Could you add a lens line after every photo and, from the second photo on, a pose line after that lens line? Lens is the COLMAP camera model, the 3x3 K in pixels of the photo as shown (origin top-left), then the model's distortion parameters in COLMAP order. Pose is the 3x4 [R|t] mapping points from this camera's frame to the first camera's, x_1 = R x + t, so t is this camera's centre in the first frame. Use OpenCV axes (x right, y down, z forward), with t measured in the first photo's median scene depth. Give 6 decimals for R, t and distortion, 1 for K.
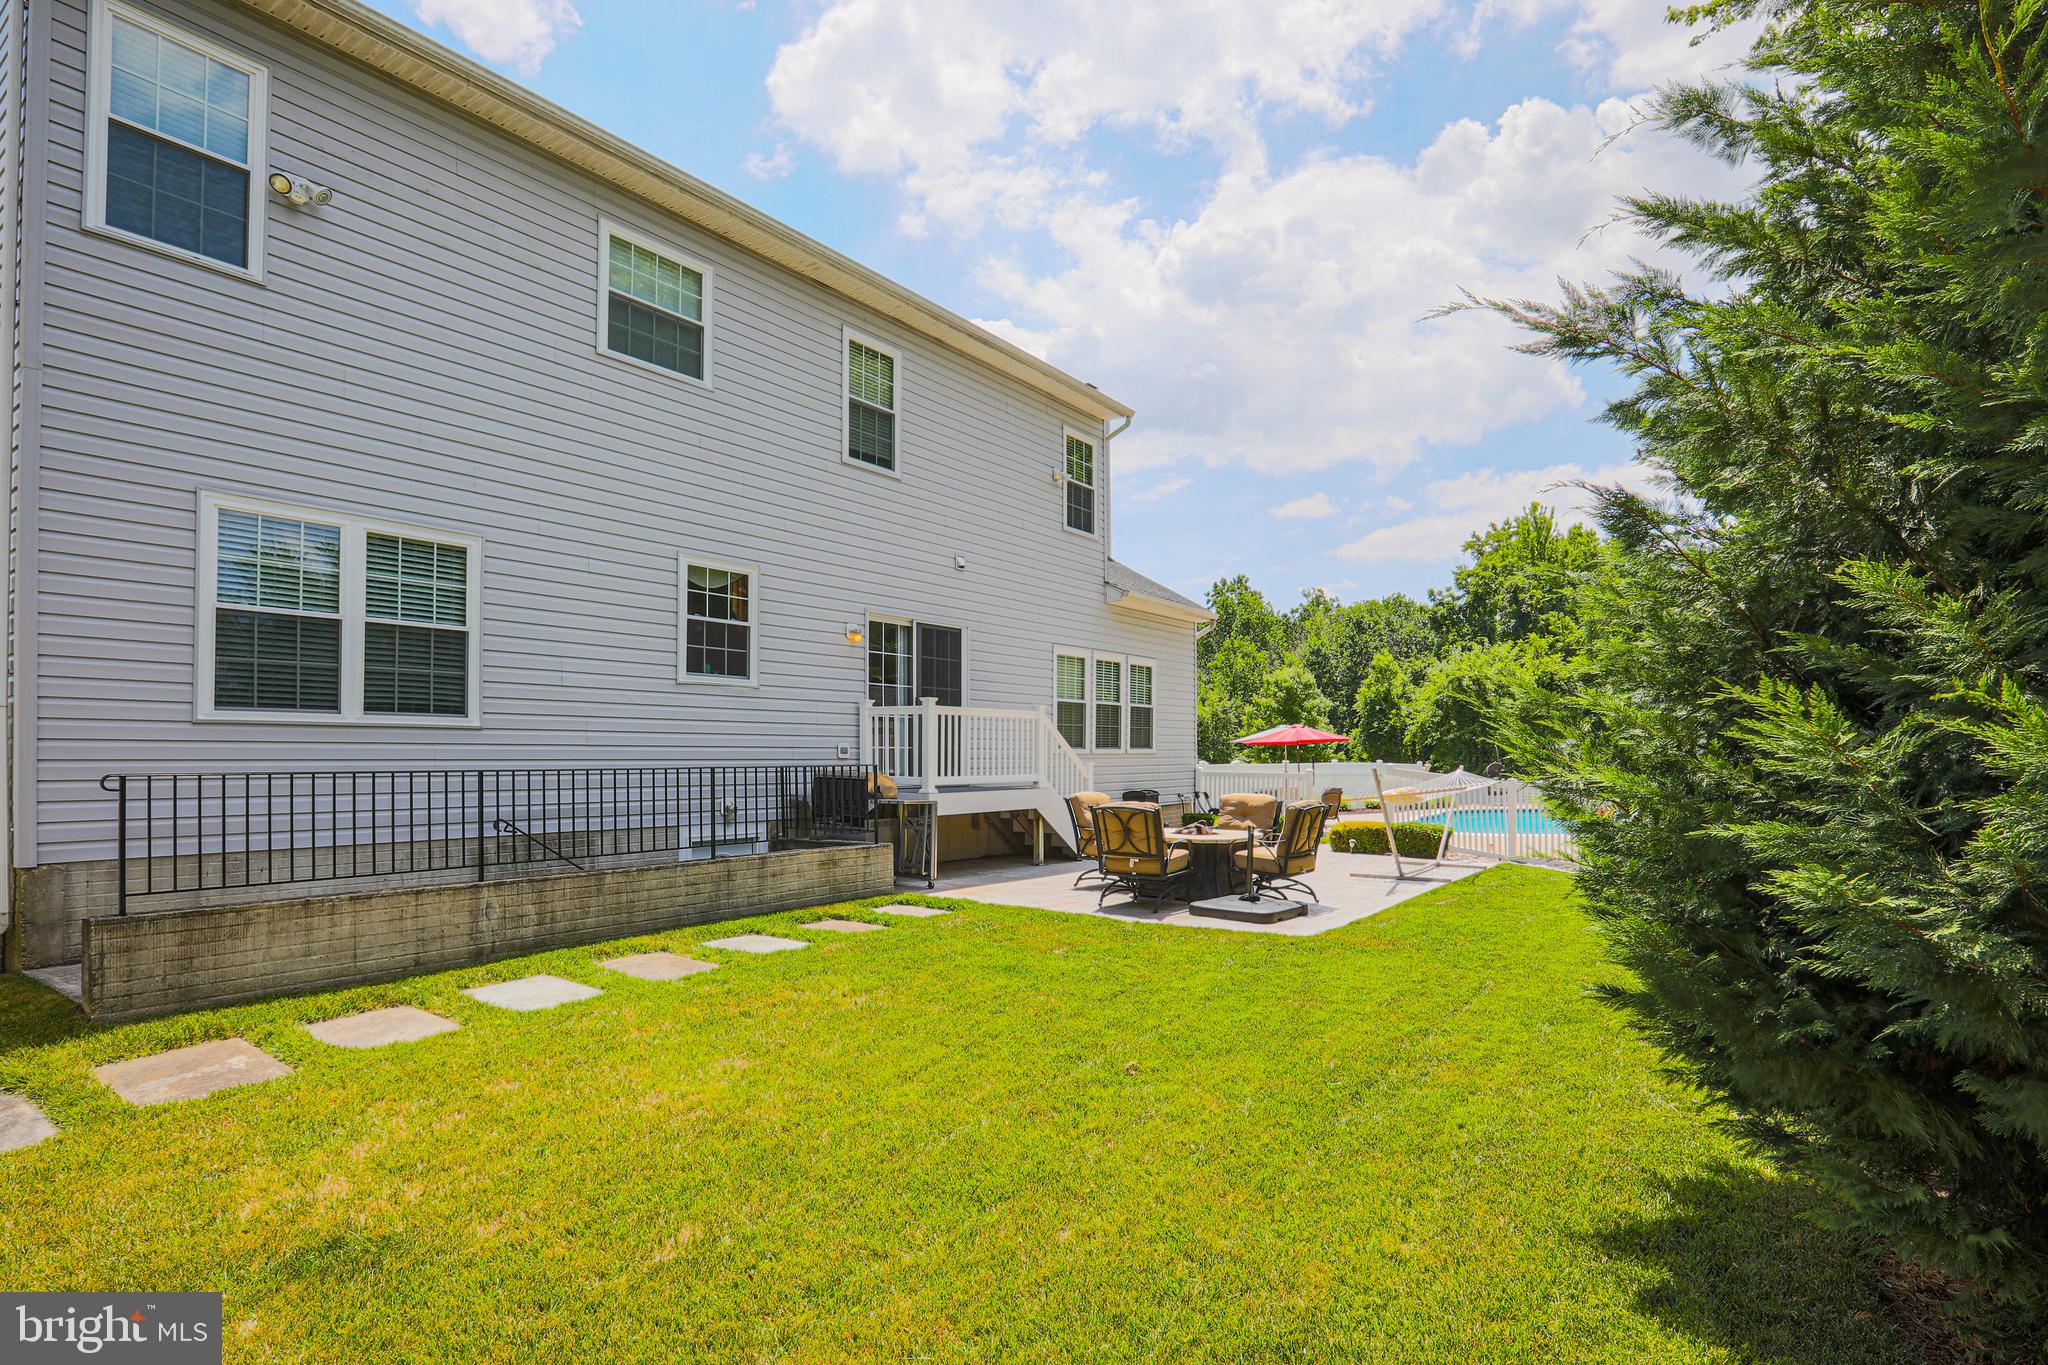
lens RADIAL K [[1032.0, 0, 1079.1], [0, 1032.0, 700.5], [0, 0, 1]] dist [-0.035721, 0.000927]
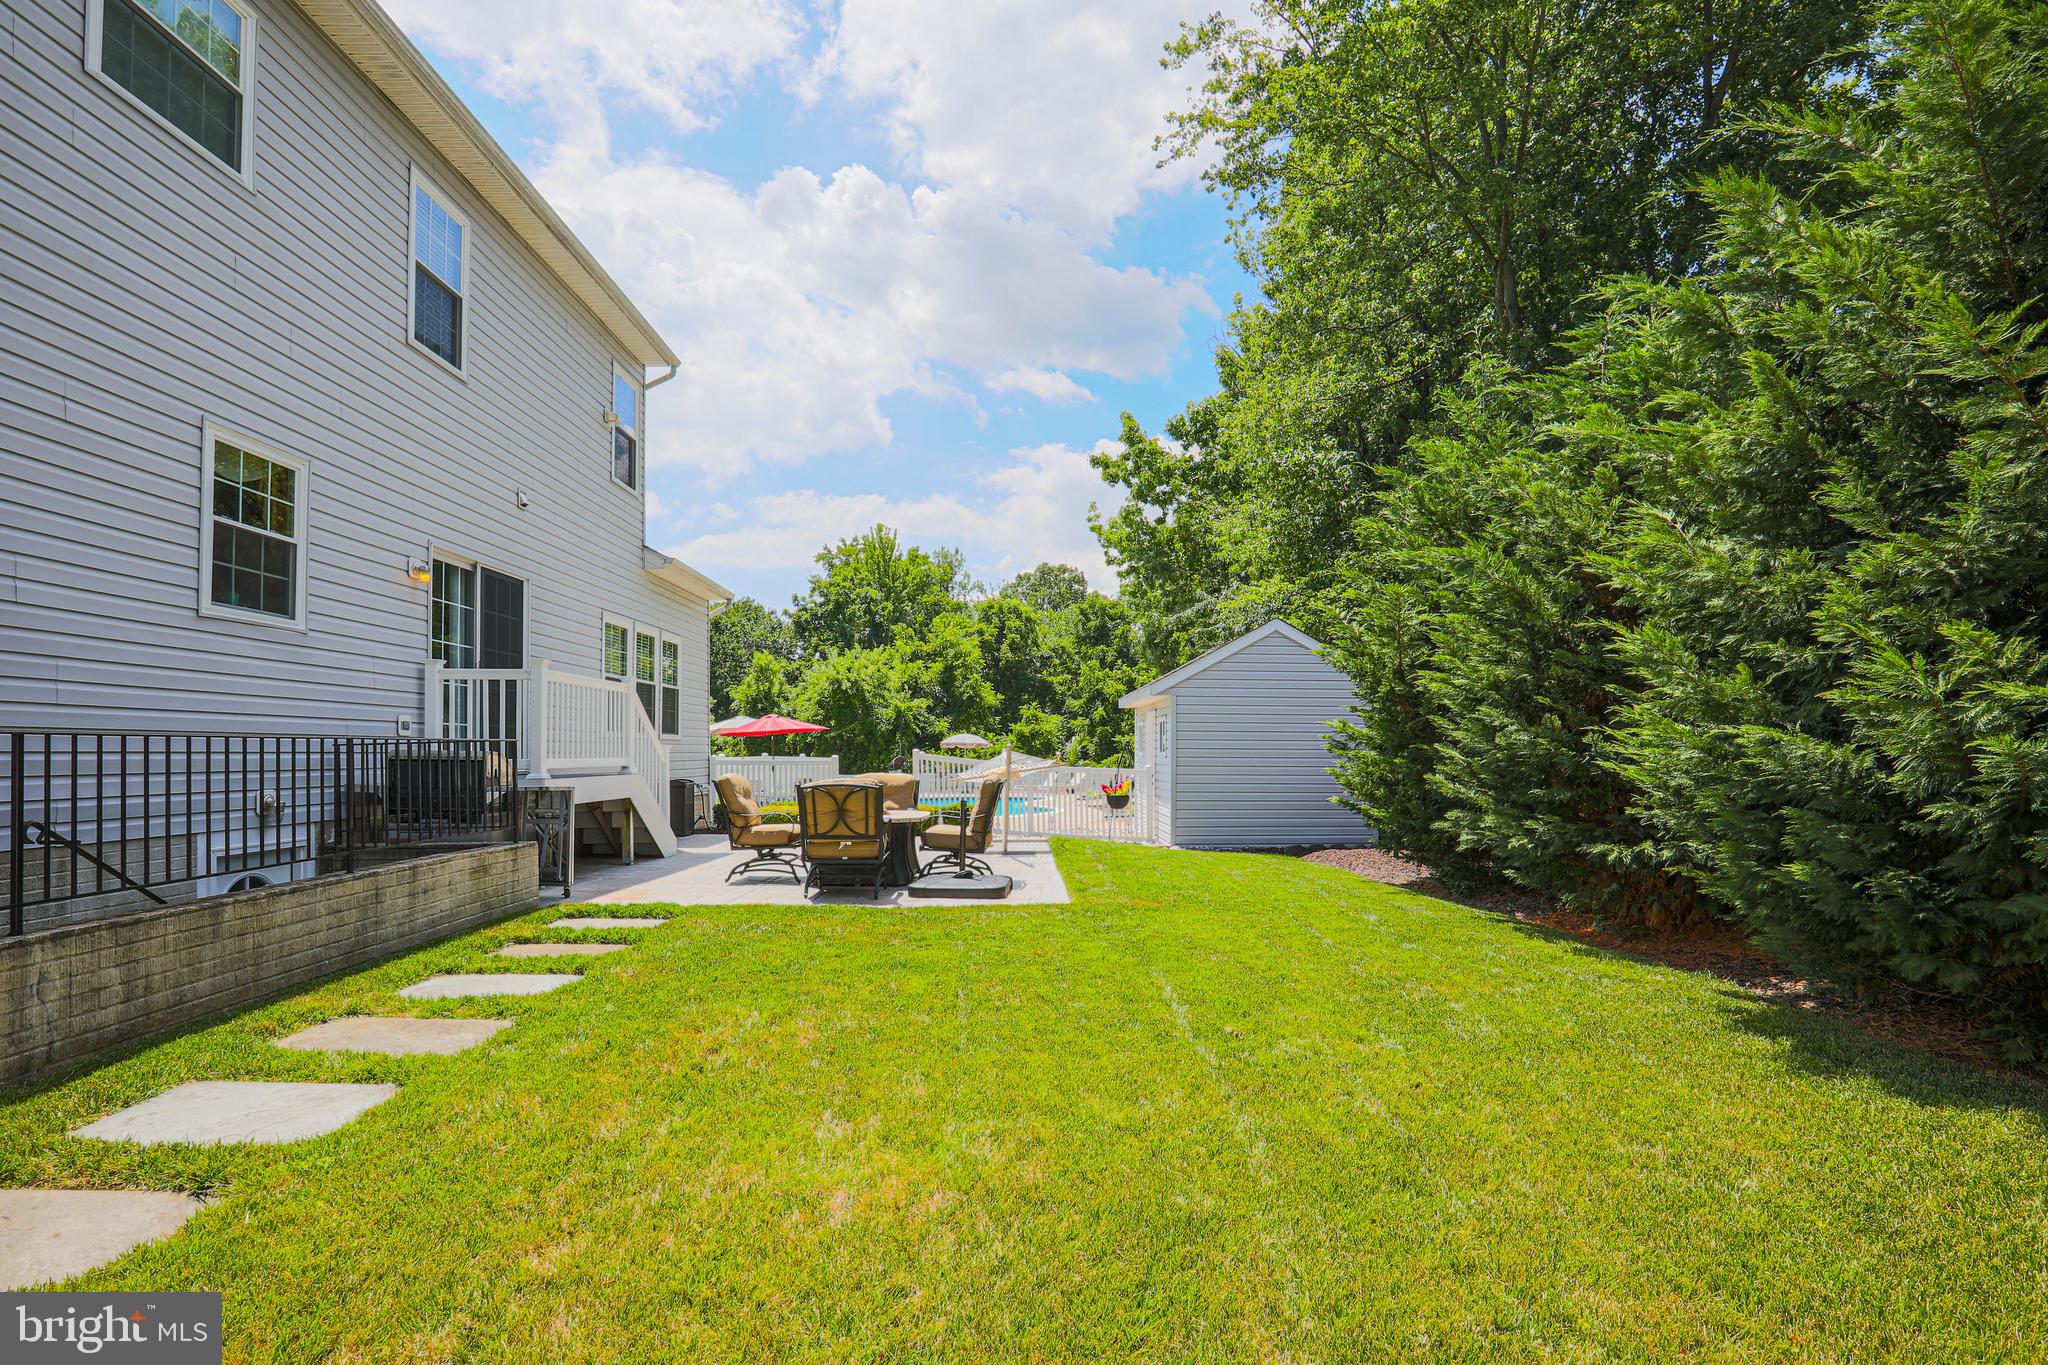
lens RADIAL K [[992.3, 0, 1024.0], [0, 992.3, 682.5], [0, 0, 1]] dist [-0.001474, 0.000390]
pose [[0.827822, 0.031160, 0.560124, -0.293612], [-0.020163, 0.999464, -0.025802, 0.030016], [-0.560628, 0.010066, 0.828007, 0.170125]]
